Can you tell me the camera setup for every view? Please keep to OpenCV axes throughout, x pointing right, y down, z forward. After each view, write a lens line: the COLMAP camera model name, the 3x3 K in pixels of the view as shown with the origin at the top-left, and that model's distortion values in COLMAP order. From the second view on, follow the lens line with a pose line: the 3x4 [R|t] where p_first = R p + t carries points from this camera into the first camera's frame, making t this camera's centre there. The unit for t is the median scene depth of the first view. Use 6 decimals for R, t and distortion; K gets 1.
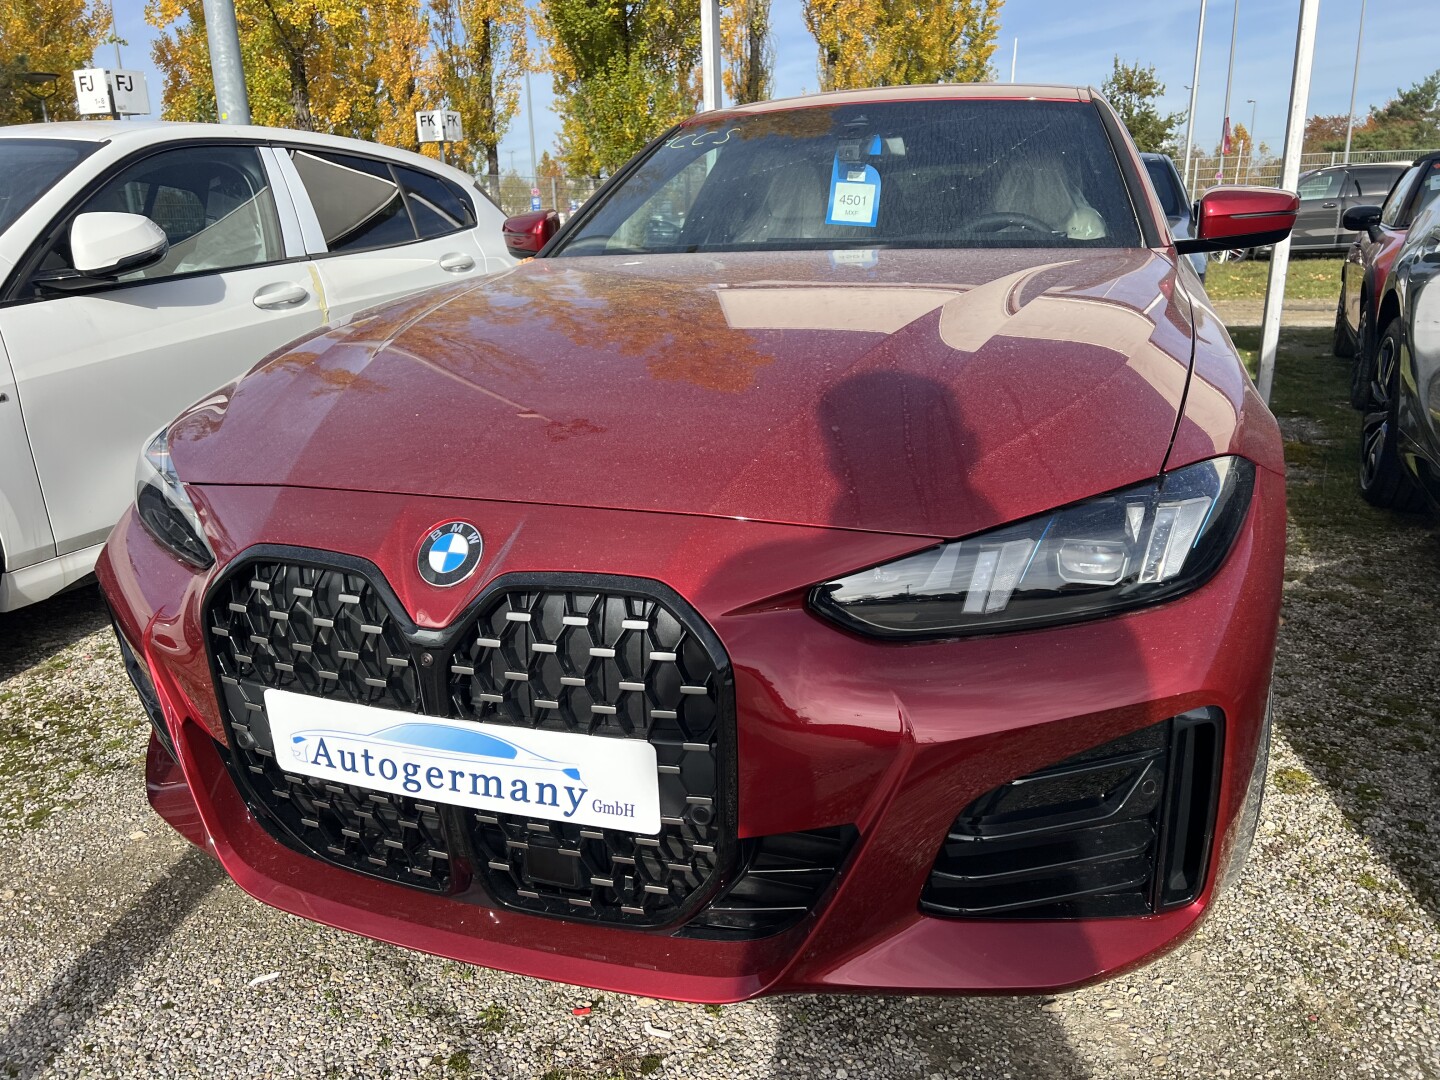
lens RADIAL K [[1087.4, 0, 733.6], [0, 1087.4, 547.3], [0, 0, 1]] dist [0.067657, -0.081613]
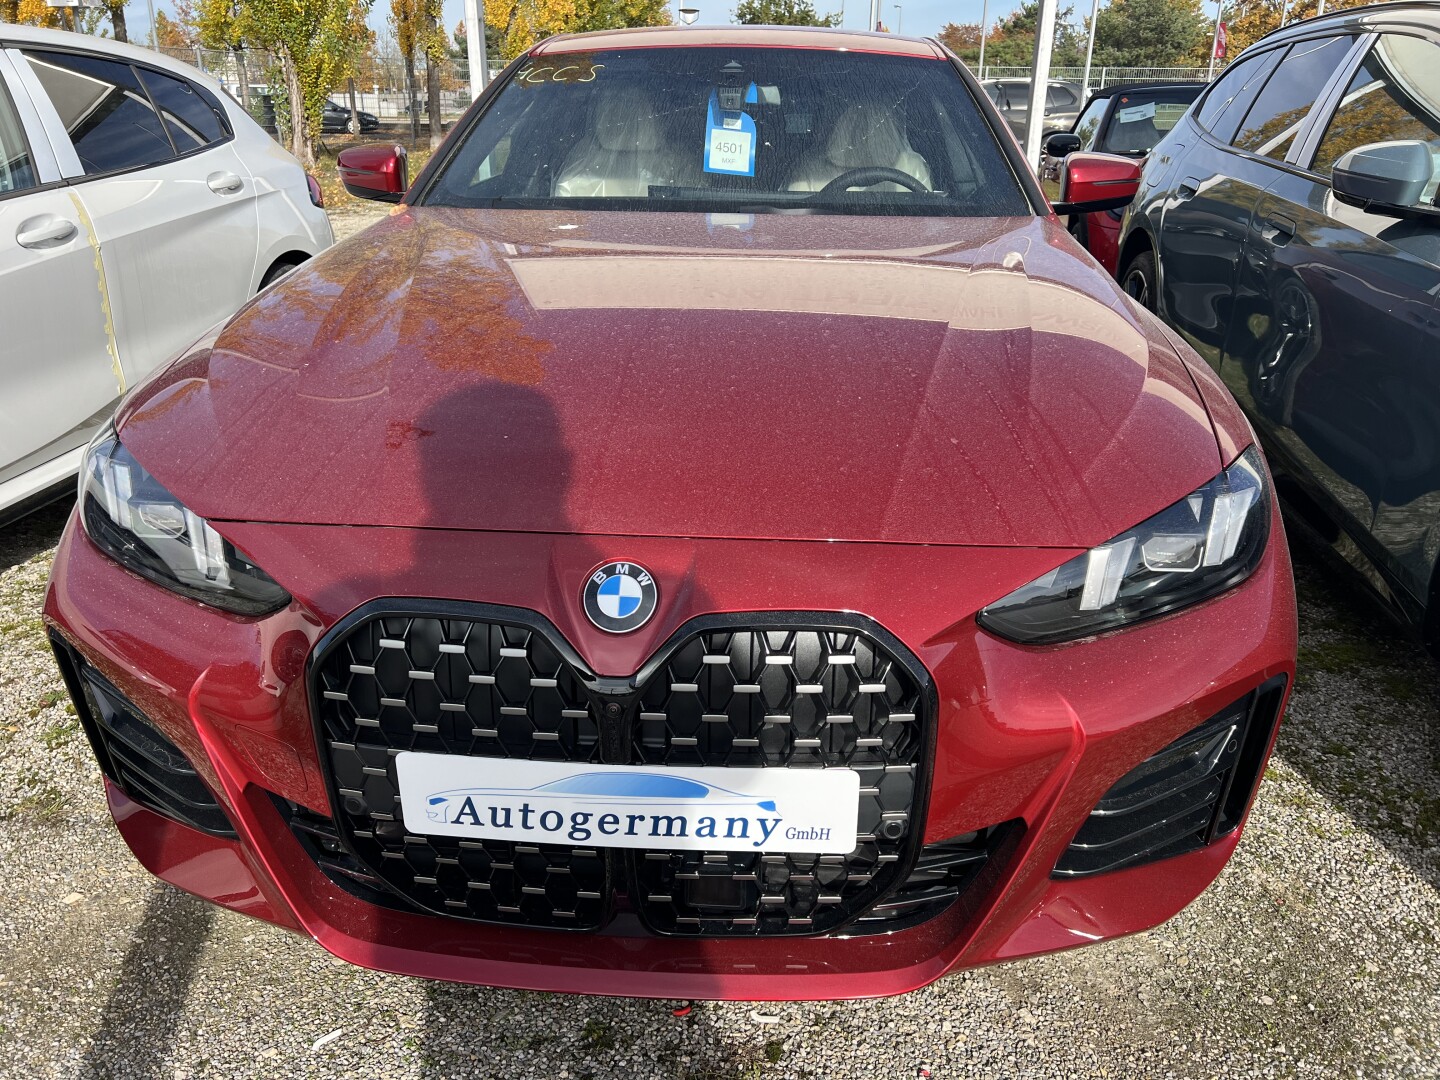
lens RADIAL K [[1088.0, 0, 733.4], [0, 1088.0, 531.6], [0, 0, 1]] dist [0.060280, -0.071601]
pose [[0.958418, -0.070041, 0.276641, -0.331379], [0.047645, 0.995079, 0.086873, -0.101208], [-0.281364, -0.070080, 0.957039, 0.045551]]
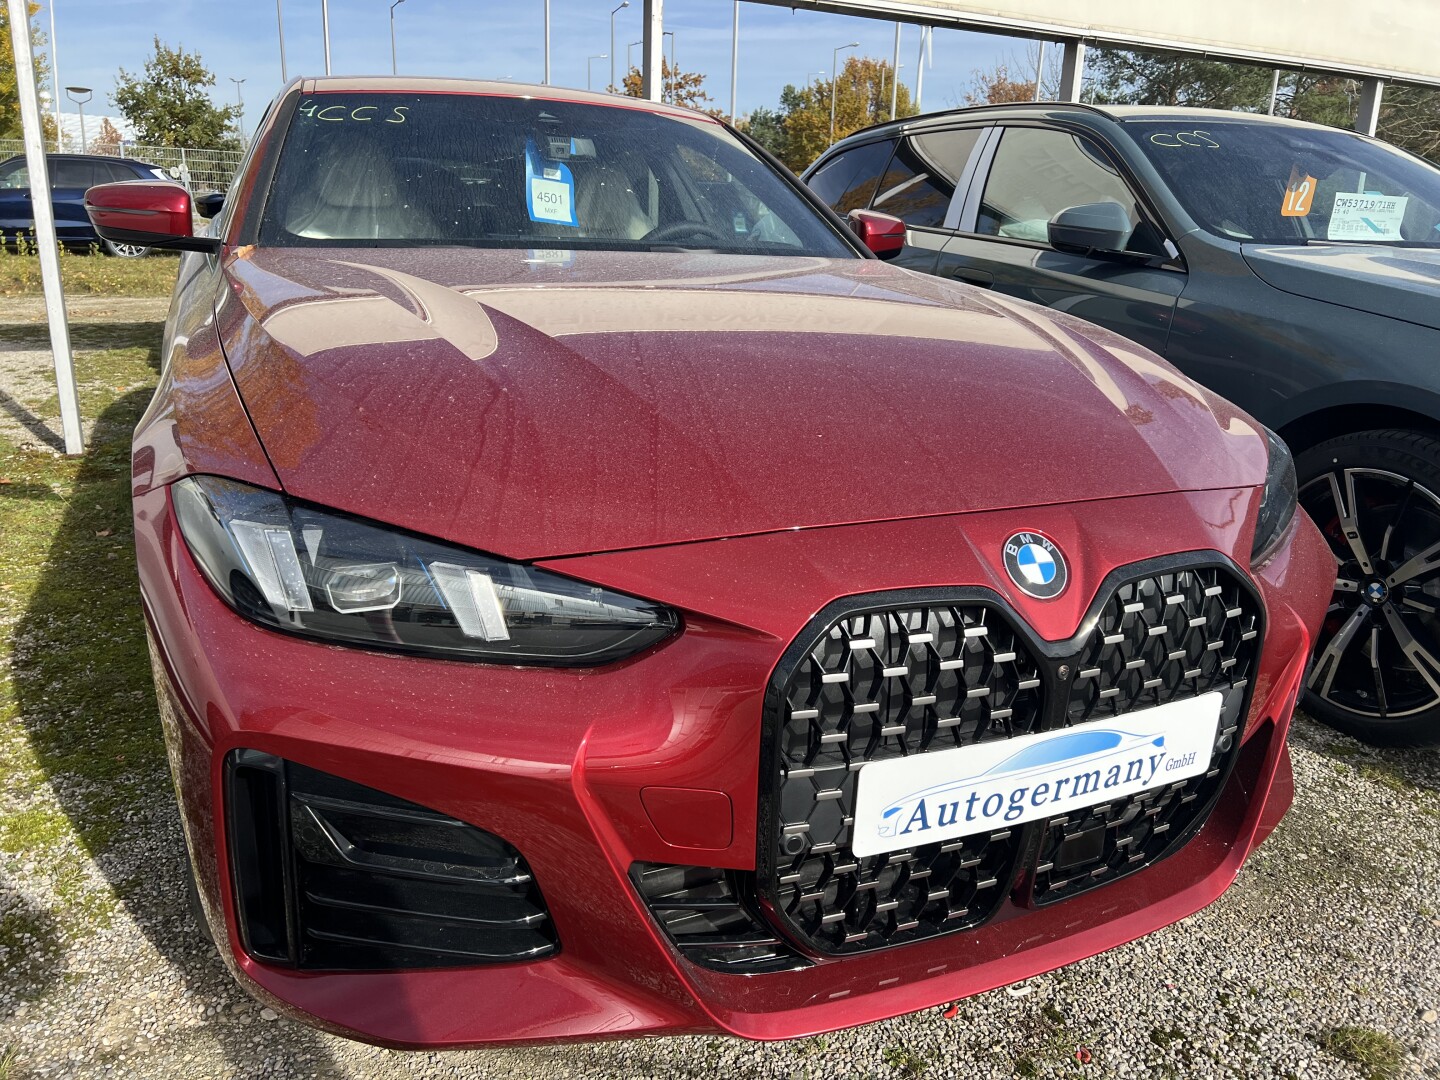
lens RADIAL K [[1086.7, 0, 742.1], [0, 1086.7, 525.6], [0, 0, 1]] dist [0.064082, -0.075542]
pose [[0.699263, -0.146195, 0.699756, -0.879697], [0.155693, 0.986513, 0.050522, -0.093268], [-0.697704, 0.073619, 0.712593, 0.374185]]
